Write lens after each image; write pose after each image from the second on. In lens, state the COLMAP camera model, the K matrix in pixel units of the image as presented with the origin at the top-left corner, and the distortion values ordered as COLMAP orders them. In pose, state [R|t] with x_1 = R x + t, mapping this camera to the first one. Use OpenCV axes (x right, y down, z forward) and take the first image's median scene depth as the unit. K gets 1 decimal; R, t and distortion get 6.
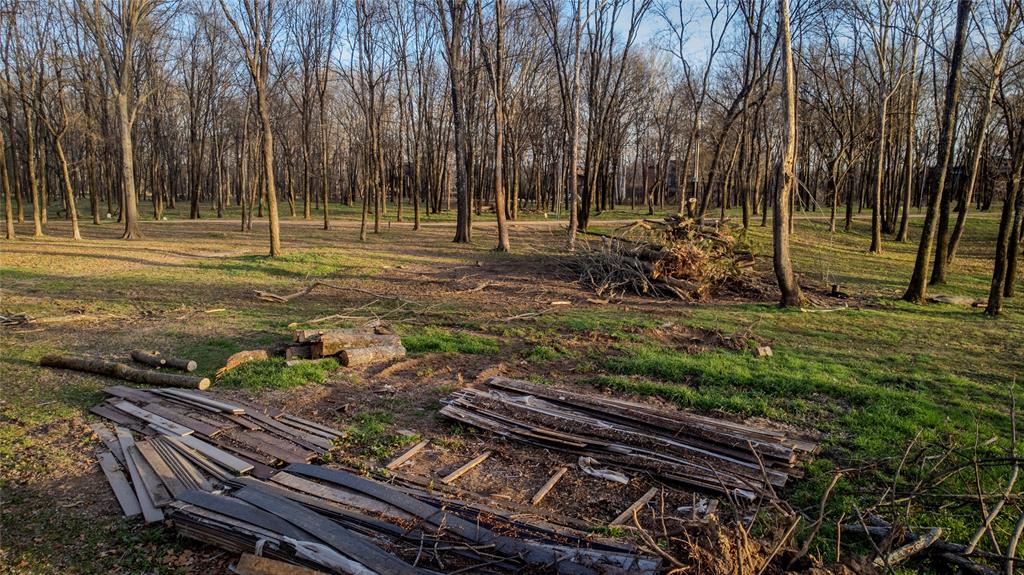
lens RADIAL K [[764.5, 0, 512.0], [0, 764.5, 287.5], [0, 0, 1]] dist [0.044200, 0.001210]
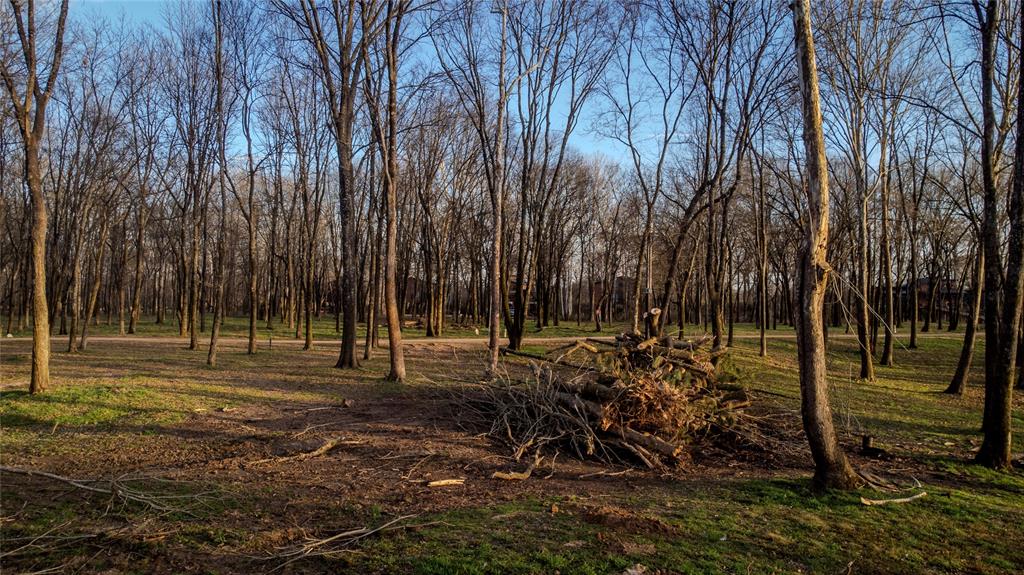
lens RADIAL K [[764.5, 0, 512.0], [0, 764.5, 287.5], [0, 0, 1]] dist [0.044200, 0.001210]
pose [[0.997832, 0.008084, 0.065318, 0.049854], [0.001882, 0.988518, -0.151090, -0.025471], [-0.065790, 0.150885, 0.986360, 0.267451]]
